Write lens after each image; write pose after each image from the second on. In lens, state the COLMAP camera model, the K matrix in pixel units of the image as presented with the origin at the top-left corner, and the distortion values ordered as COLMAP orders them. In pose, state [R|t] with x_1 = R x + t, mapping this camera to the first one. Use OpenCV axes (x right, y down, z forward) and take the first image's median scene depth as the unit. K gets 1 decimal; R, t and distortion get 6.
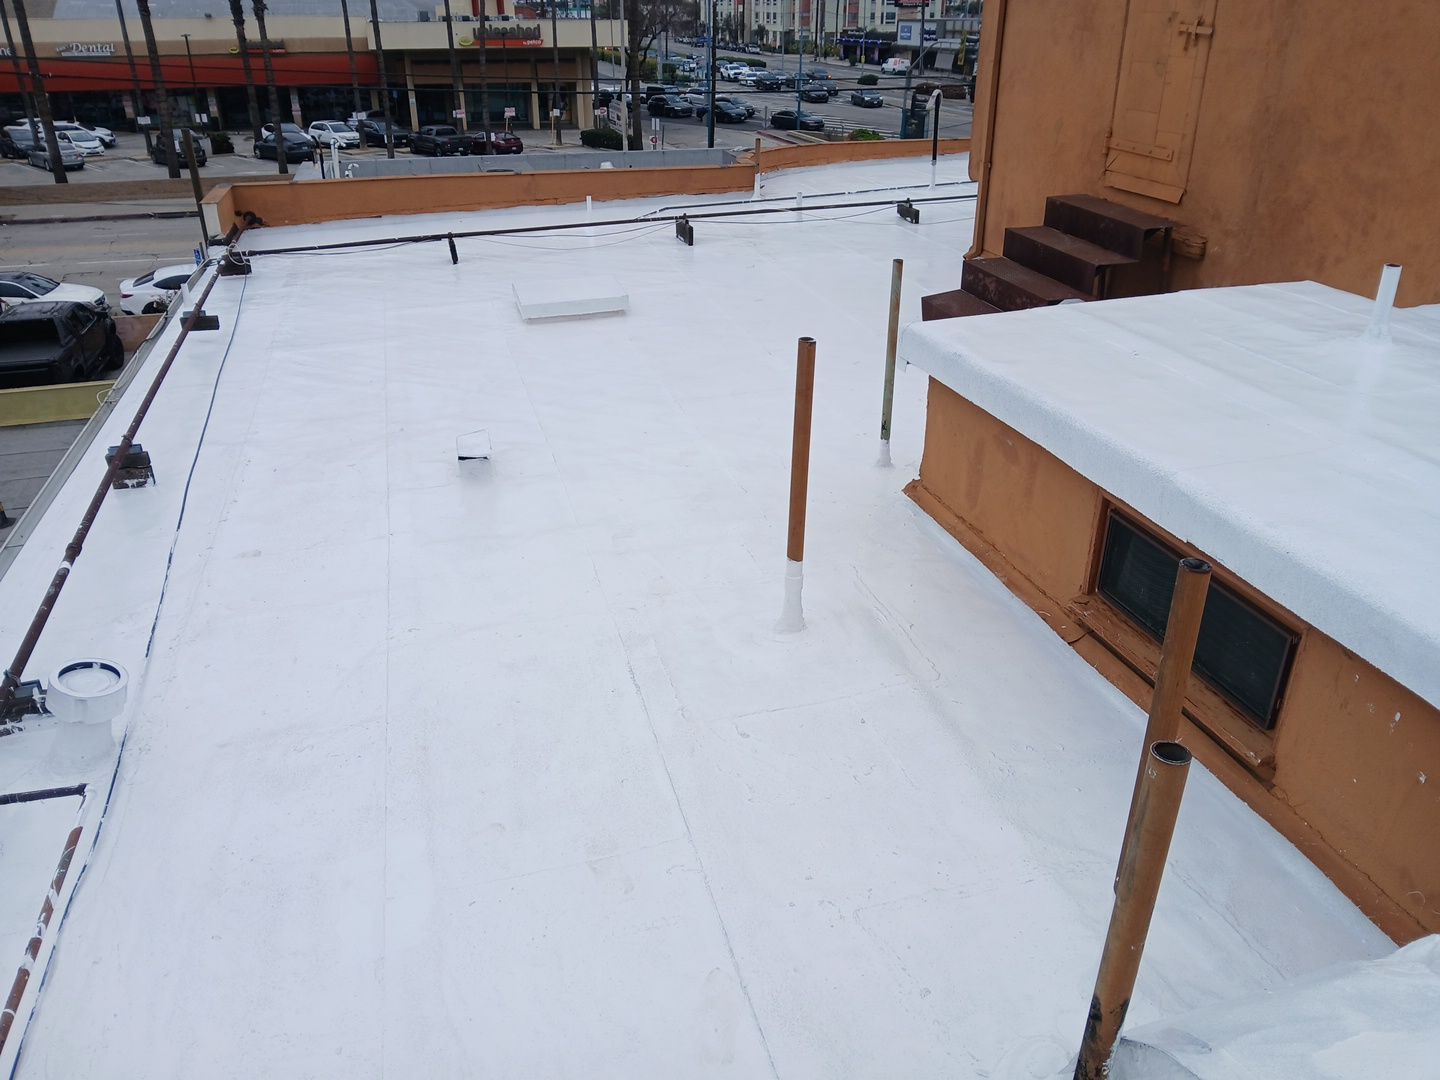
lens RADIAL K [[1125.5, 0, 716.5], [0, 1125.5, 543.0], [0, 0, 1]] dist [0.006001, -0.032356]
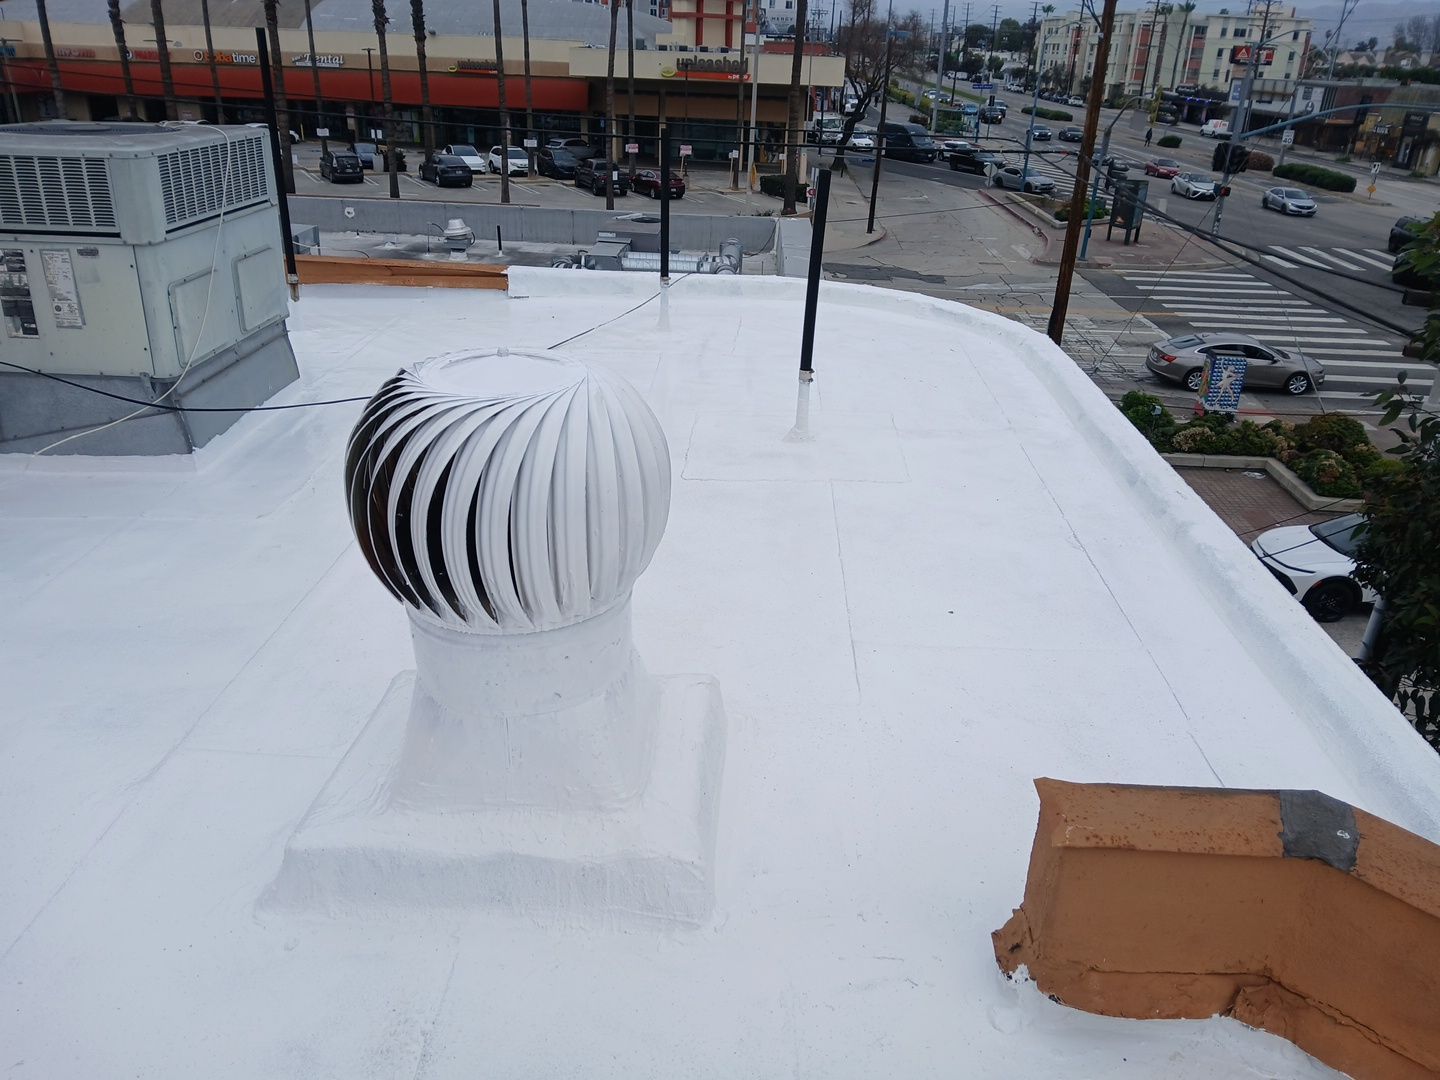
lens RADIAL K [[1125.5, 0, 719.7], [0, 1125.5, 541.0], [0, 0, 1]] dist [0.006001, -0.032356]
pose [[0.952838, 0.156110, -0.260249, 0.122428], [-0.164806, 0.986255, -0.011793, -0.057786], [0.254831, 0.054127, 0.965469, 0.129390]]
